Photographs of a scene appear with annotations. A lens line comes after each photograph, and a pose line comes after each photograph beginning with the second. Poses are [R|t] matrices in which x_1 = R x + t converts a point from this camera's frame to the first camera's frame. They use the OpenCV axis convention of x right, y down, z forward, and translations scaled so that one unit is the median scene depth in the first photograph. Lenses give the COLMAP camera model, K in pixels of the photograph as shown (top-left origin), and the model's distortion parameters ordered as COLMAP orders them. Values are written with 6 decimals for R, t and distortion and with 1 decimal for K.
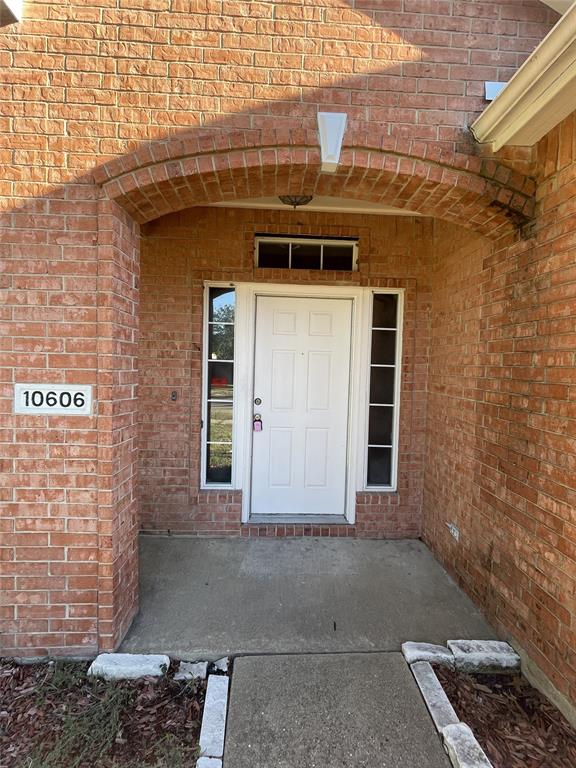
lens RADIAL K [[359.8, 0, 288.0], [0, 359.8, 384.0], [0, 0, 1]] dist [-0.000104, -0.000013]
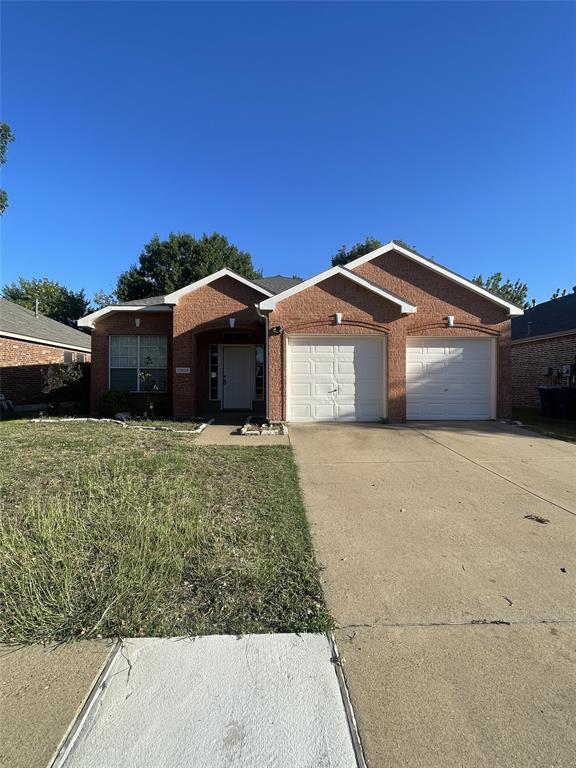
lens RADIAL K [[359.8, 0, 288.0], [0, 359.8, 384.0], [0, 0, 1]] dist [-0.000104, -0.000013]
pose [[0.999557, -0.029532, 0.003630, 0.716688], [0.029706, 0.997413, -0.065464, 0.510180], [-0.001688, 0.065543, 0.997848, -3.460317]]
